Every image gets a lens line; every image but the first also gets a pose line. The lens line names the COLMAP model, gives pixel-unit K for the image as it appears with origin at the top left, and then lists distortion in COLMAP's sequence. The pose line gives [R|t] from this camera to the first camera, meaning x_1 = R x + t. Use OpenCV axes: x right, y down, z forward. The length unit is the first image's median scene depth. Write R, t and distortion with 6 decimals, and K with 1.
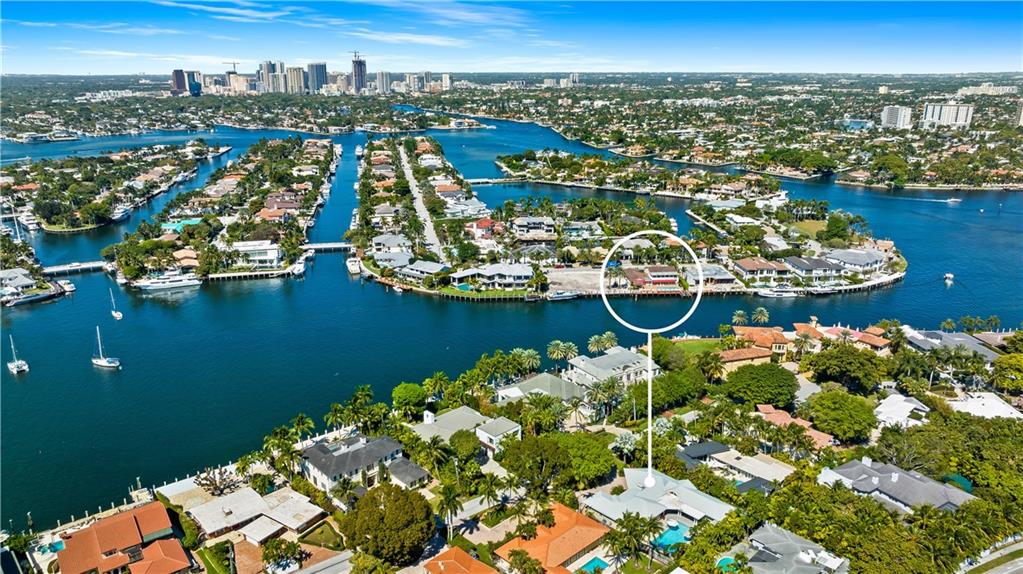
lens RADIAL K [[721.5, 0, 511.5], [0, 721.5, 287.0], [0, 0, 1]] dist [-0.005306, 0.002244]
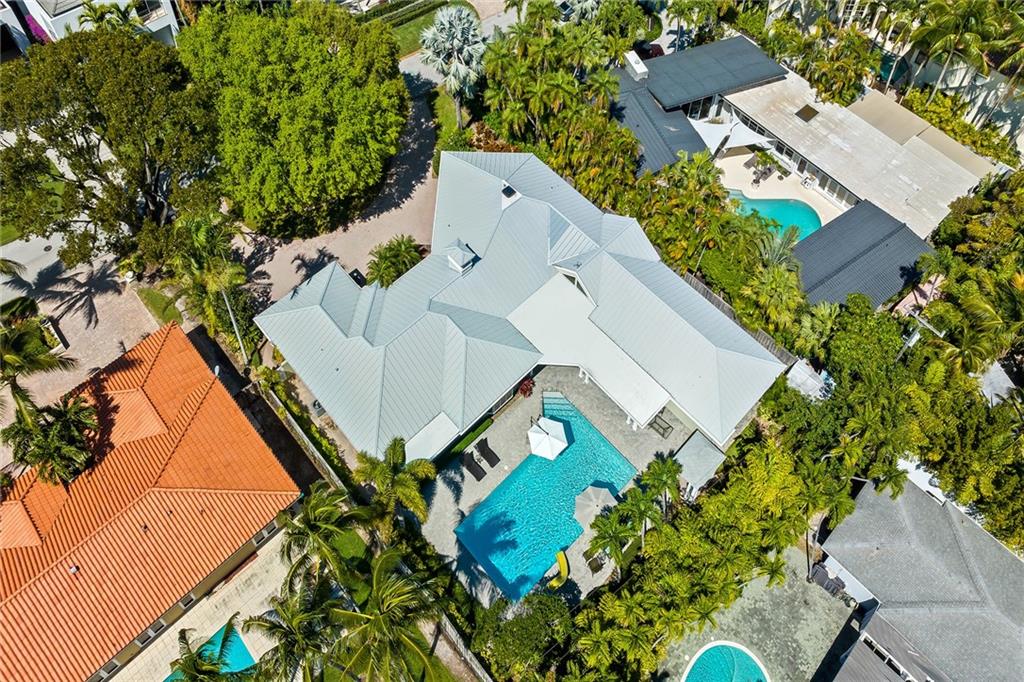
lens RADIAL K [[703.4, 0, 512.0], [0, 703.4, 341.0], [0, 0, 1]] dist [0.006370, 0.002647]
pose [[0.999043, 0.000549, 0.043739, 0.171067], [-0.030443, 0.726756, 0.686221, 0.101156], [-0.031411, -0.686896, 0.726077, 0.712180]]
